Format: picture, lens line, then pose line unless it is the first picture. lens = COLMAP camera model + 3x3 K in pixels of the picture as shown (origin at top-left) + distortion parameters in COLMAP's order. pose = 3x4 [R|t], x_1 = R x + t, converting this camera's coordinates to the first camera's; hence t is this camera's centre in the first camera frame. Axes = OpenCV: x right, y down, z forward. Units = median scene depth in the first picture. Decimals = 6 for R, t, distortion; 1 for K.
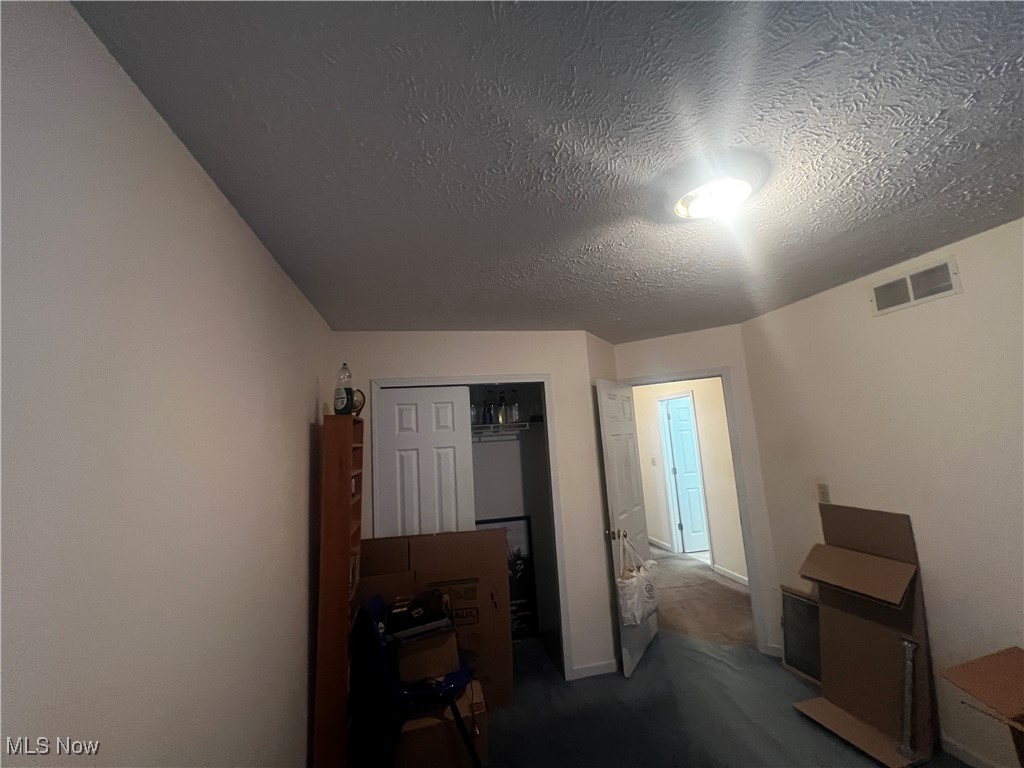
lens RADIAL K [[408.1, 0, 511.1], [0, 408.1, 381.9], [0, 0, 1]] dist [0.000034, 0.000000]
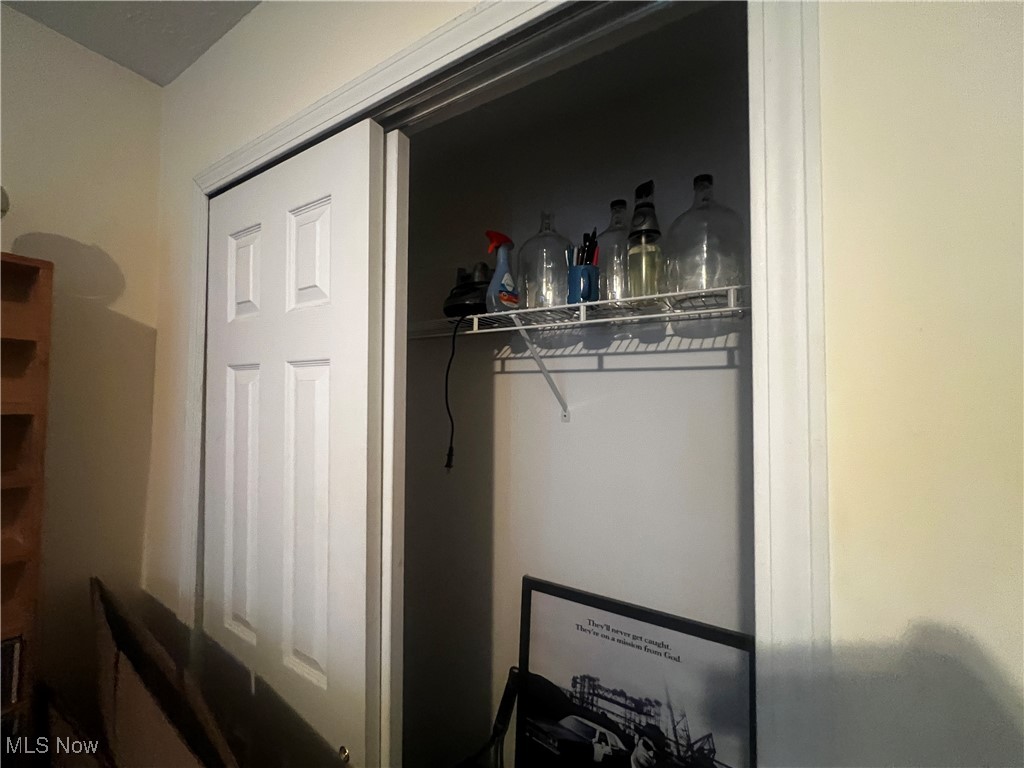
lens RADIAL K [[408.0, 0, 511.4], [0, 408.0, 385.1], [0, 0, 1]] dist [0.000366, 0.000010]
pose [[0.705613, 0.044054, -0.707227, 0.113528], [0.042073, 0.993700, 0.103875, 0.120462], [0.707347, -0.103051, 0.699314, 0.705400]]
